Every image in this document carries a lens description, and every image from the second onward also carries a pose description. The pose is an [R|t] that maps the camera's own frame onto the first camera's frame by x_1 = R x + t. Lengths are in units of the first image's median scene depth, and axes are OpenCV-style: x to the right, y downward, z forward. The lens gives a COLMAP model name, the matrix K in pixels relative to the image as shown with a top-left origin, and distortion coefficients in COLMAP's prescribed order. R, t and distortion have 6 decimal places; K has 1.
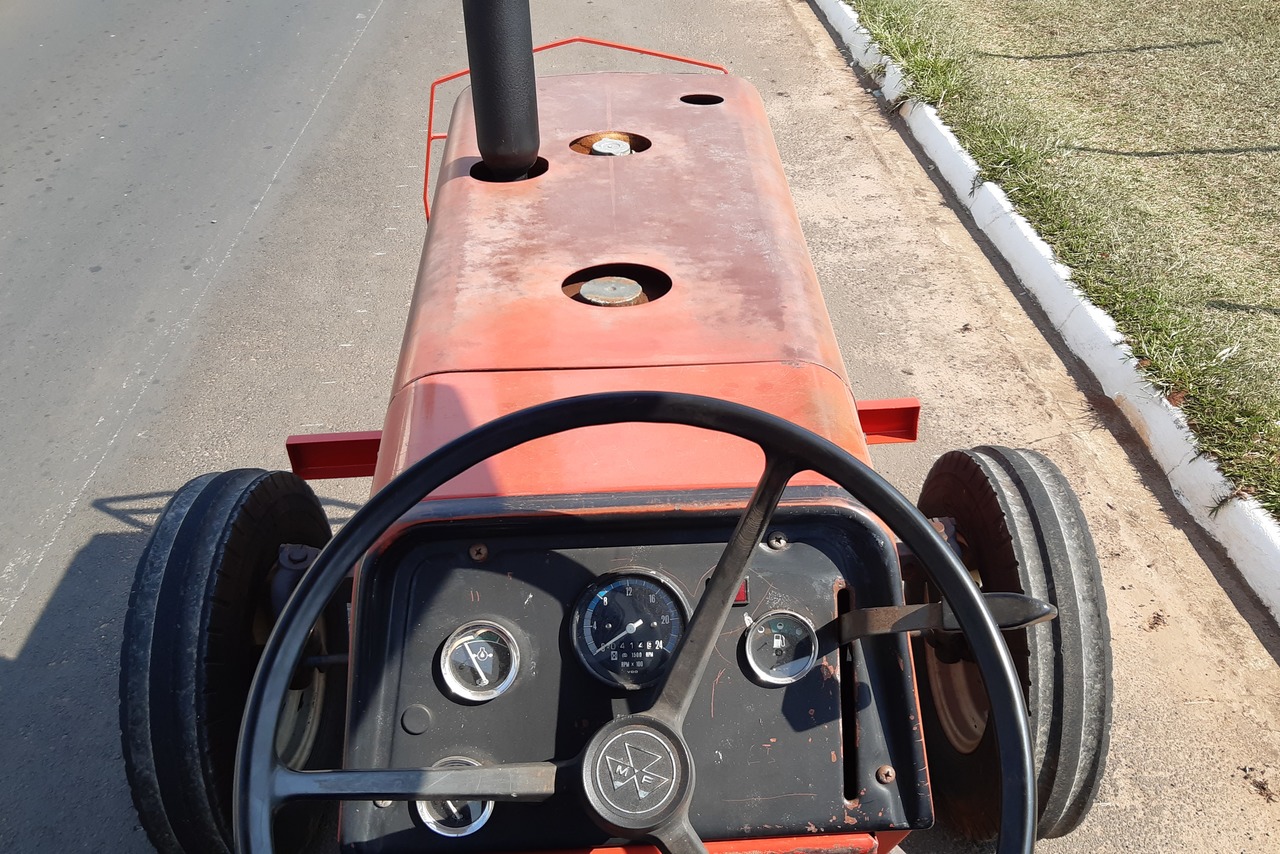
lens RADIAL K [[1185.2, 0, 667.7], [0, 1185.2, 434.3], [0, 0, 1]] dist [0.112918, -0.254511]
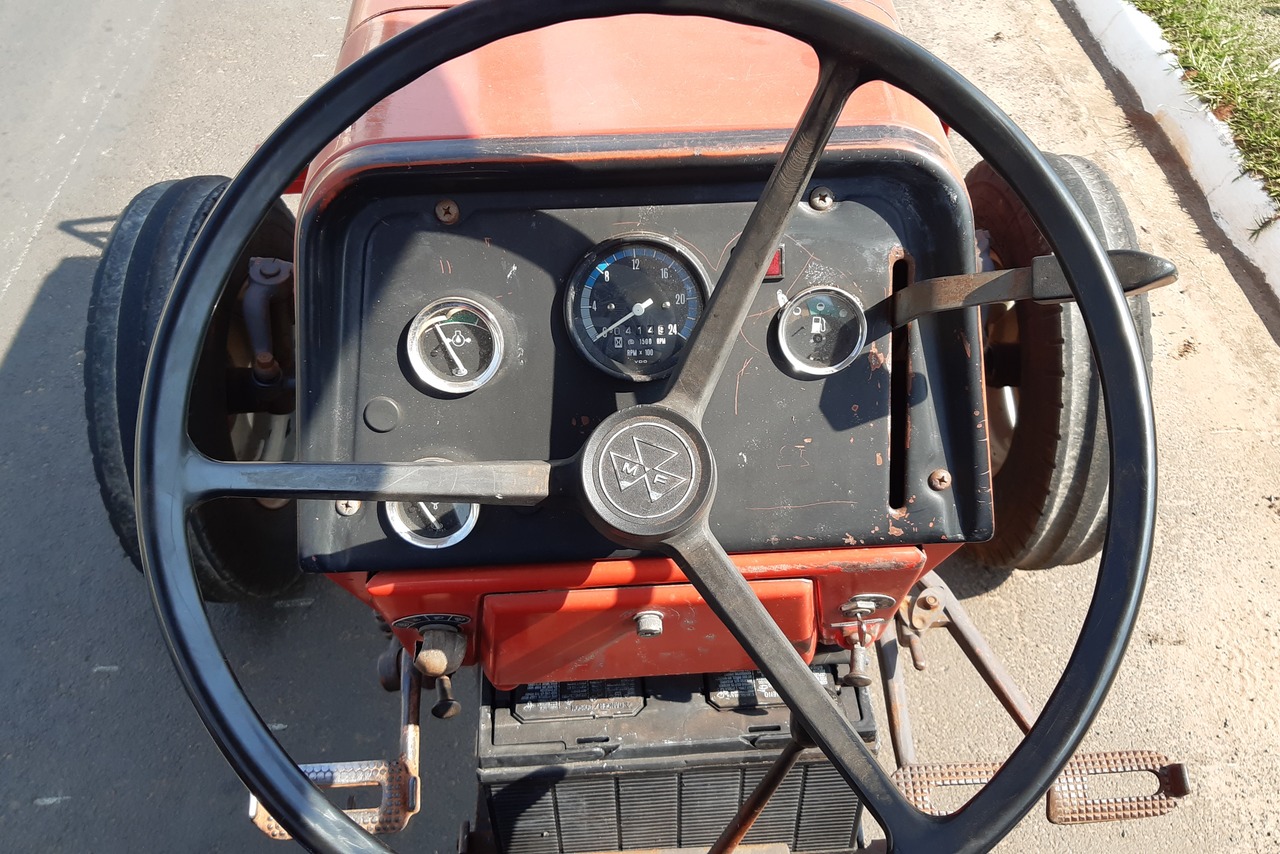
lens RADIAL K [[1185.2, 0, 667.7], [0, 1185.2, 434.3], [0, 0, 1]] dist [0.112918, -0.254511]
pose [[0.999999, 0.001475, 0.000527, -0.011001], [-0.001553, 0.977936, 0.208898, 0.076424], [-0.000207, -0.208899, 0.977937, 0.180838]]
